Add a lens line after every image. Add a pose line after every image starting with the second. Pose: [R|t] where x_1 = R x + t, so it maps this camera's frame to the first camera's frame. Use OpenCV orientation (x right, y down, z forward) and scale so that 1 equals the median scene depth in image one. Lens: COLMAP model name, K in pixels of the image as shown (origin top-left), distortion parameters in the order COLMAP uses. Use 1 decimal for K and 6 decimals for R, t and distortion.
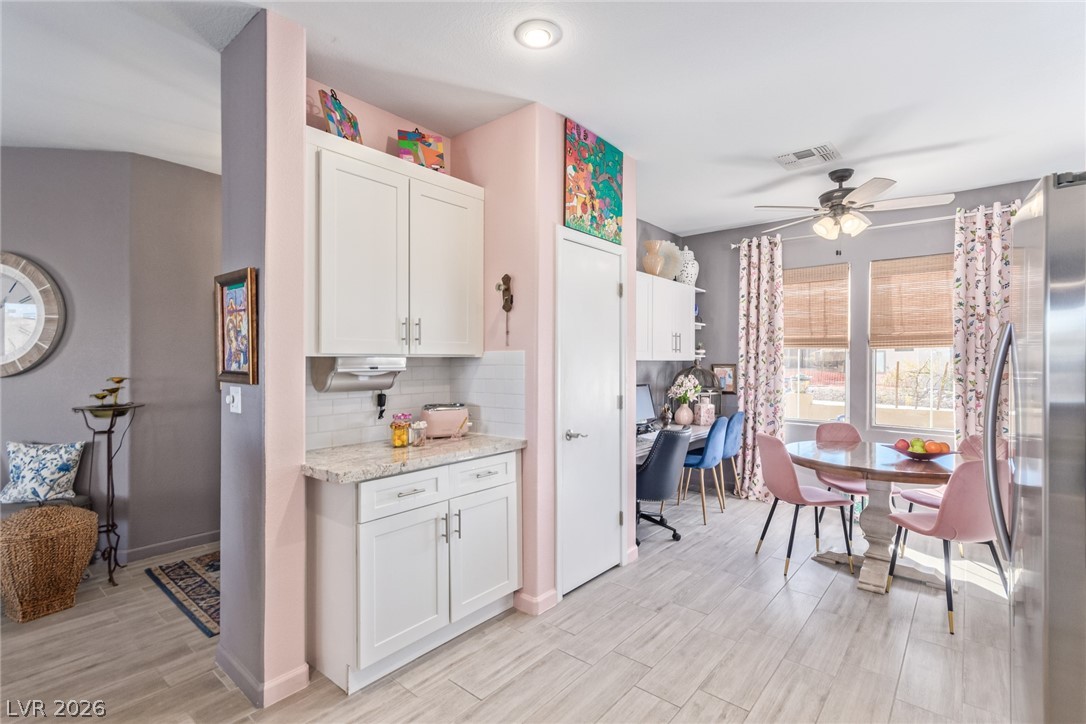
lens RADIAL K [[504.8, 0, 543.5], [0, 504.8, 358.4], [0, 0, 1]] dist [0.008097, 0.000266]
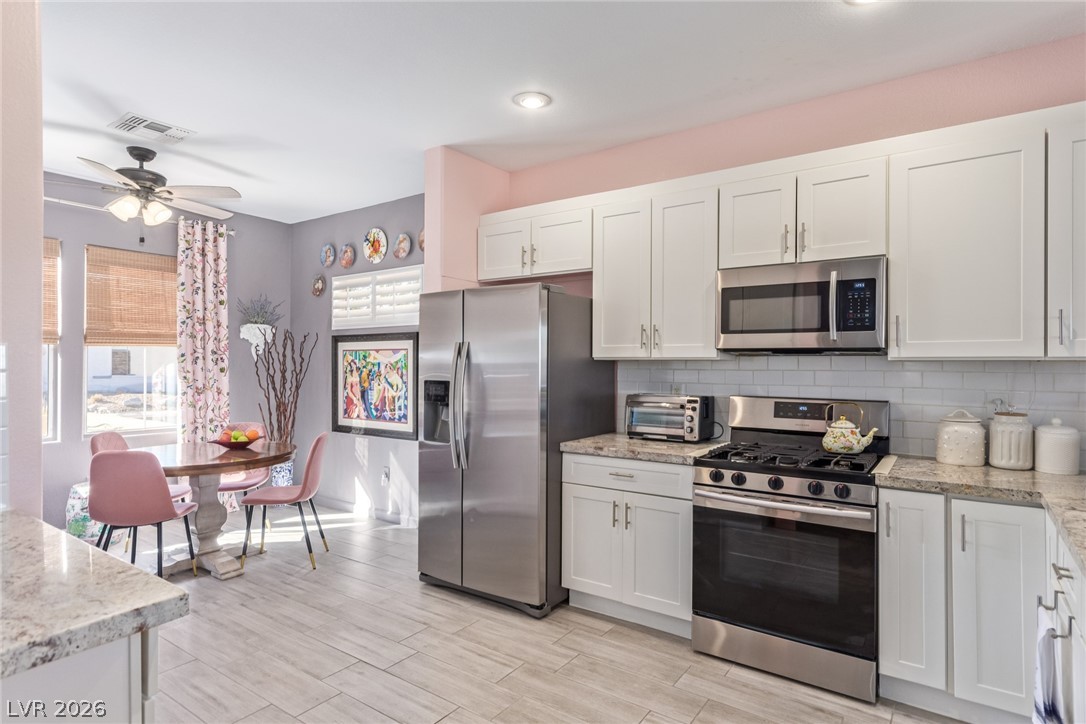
lens RADIAL K [[594.8, 0, 544.0], [0, 594.8, 362.4], [0, 0, 1]] dist [0.027671, 0.000559]
pose [[-0.076791, -0.003356, 0.997042, -0.602630], [-0.008514, 0.999960, 0.002710, -0.000272], [-0.997011, -0.008281, -0.076816, 0.412184]]
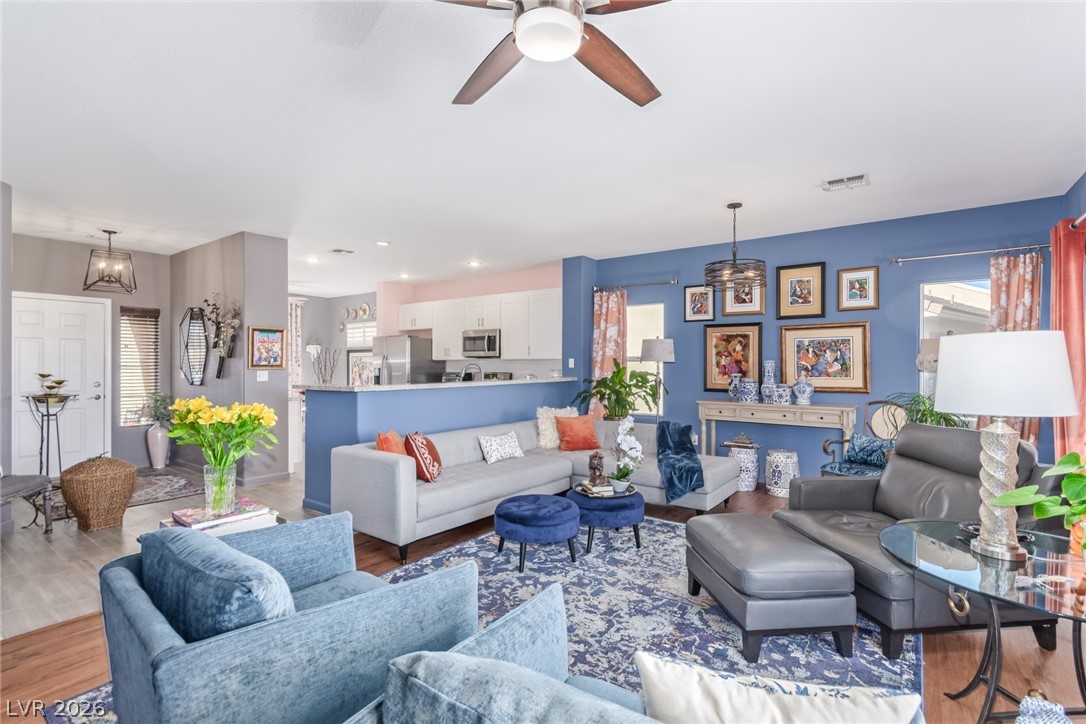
lens RADIAL K [[504.8, 0, 549.0], [0, 504.8, 361.8], [0, 0, 1]] dist [0.008097, 0.000266]
pose [[-0.066118, -0.000549, 0.997812, -2.169104], [-0.003998, 0.999992, 0.000285, 0.002738], [-0.997804, -0.003971, -0.066119, -0.192222]]
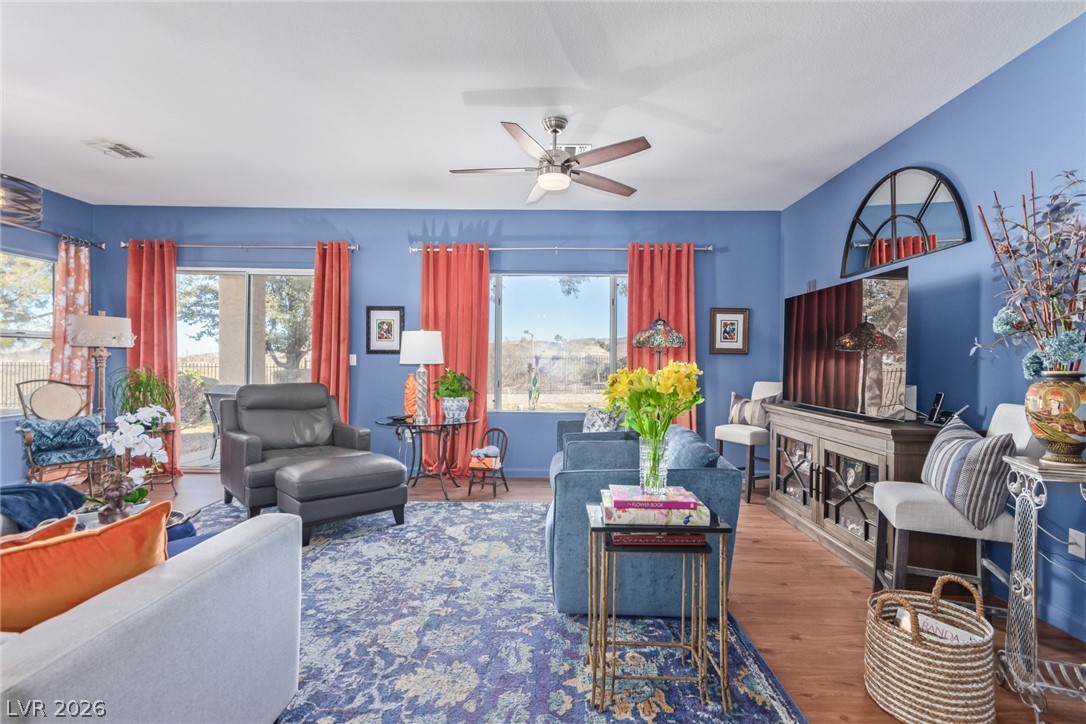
lens RADIAL K [[504.8, 0, 548.5], [0, 504.8, 365.7], [0, 0, 1]] dist [0.008097, 0.000266]
pose [[-0.771916, -0.003297, -0.635717, -1.040002], [-0.009559, 0.999934, 0.006420, 0.050480], [0.635653, 0.011032, -0.771896, 0.548999]]
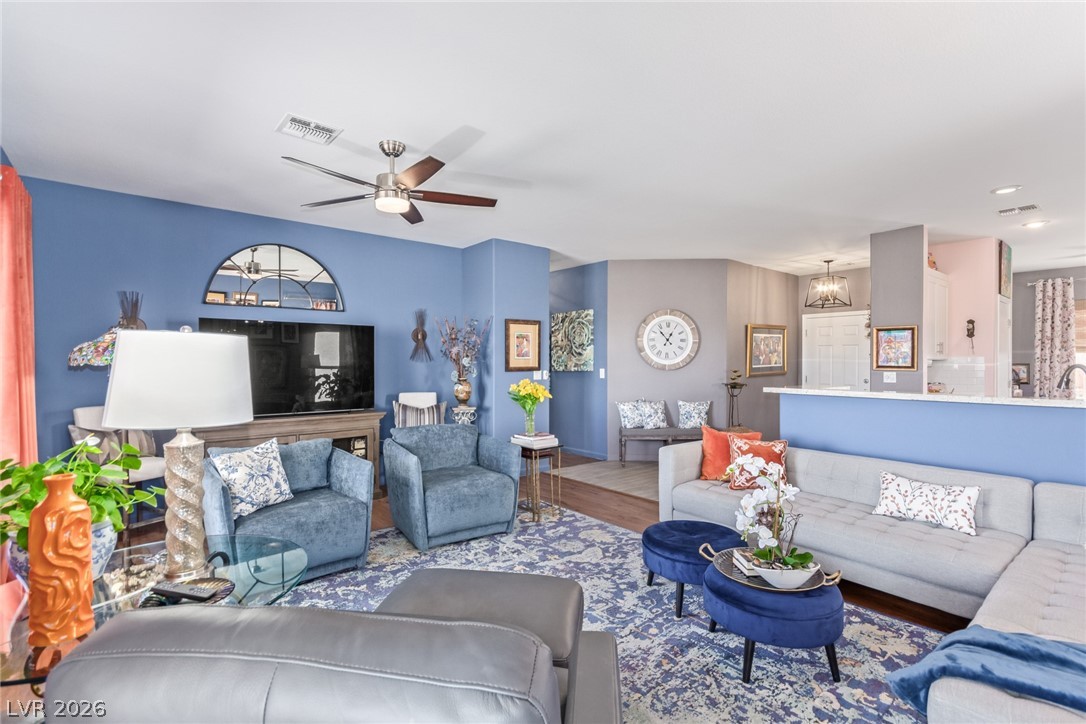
lens RADIAL K [[504.8, 0, 552.0], [0, 504.8, 363.5], [0, 0, 1]] dist [0.008097, 0.000266]
pose [[0.985506, -0.002153, -0.169629, -1.208966], [0.003033, 0.999983, 0.004928, -0.001194], [0.169615, -0.005371, 0.985496, -1.143466]]
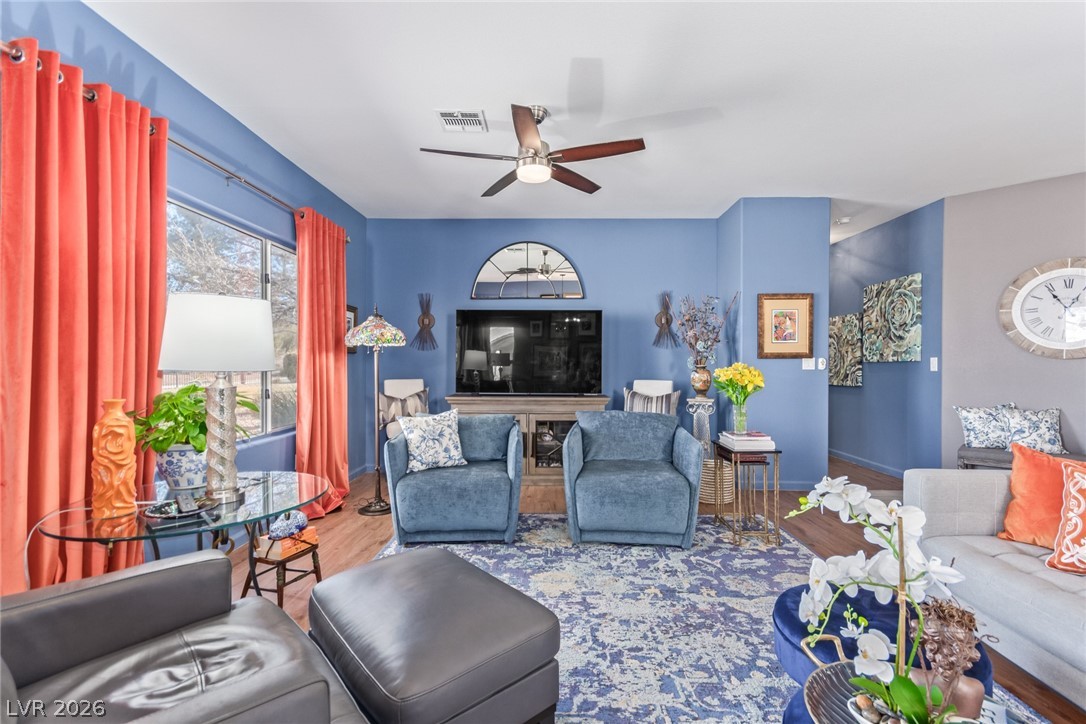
lens RADIAL K [[504.8, 0, 549.6], [0, 504.8, 363.5], [0, 0, 1]] dist [0.008097, 0.000266]
pose [[0.635631, 0.001905, -0.771991, -0.930667], [-0.000175, 0.999997, 0.002324, 0.046952], [0.771993, -0.001343, 0.635629, -0.803017]]
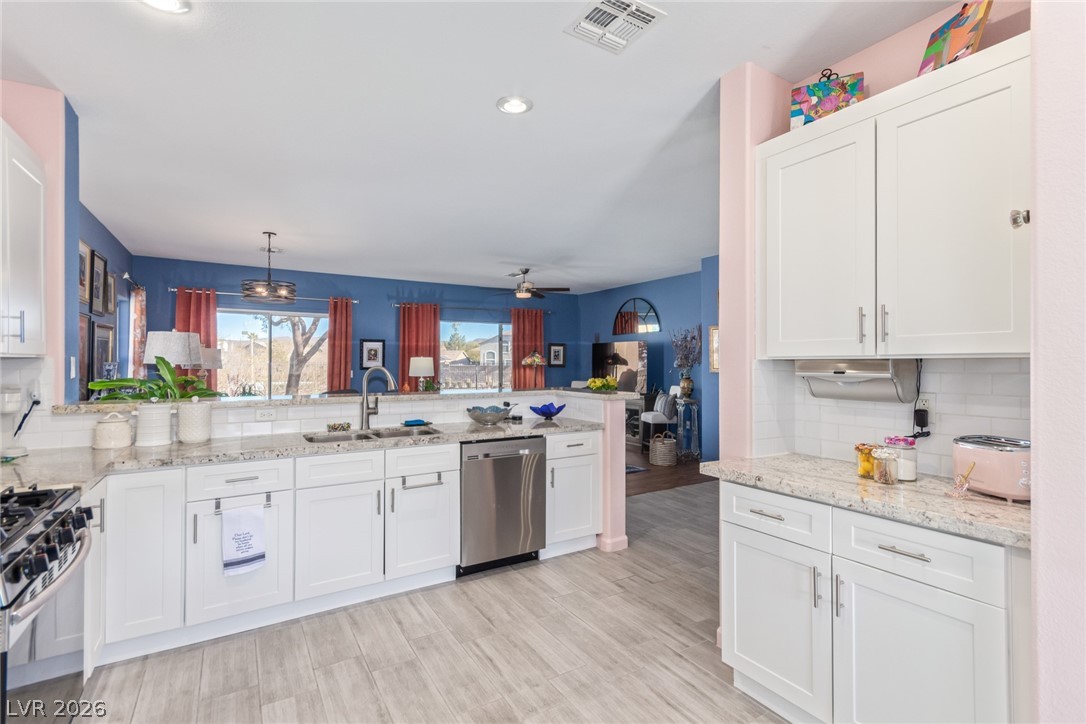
lens RADIAL K [[504.8, 0, 551.3], [0, 504.8, 359.2], [0, 0, 1]] dist [0.008097, 0.000266]
pose [[-0.305222, -0.009886, -0.952230, 0.443876], [0.000870, 0.999943, -0.010660, 0.003827], [0.952281, -0.004082, -0.305196, 0.588552]]
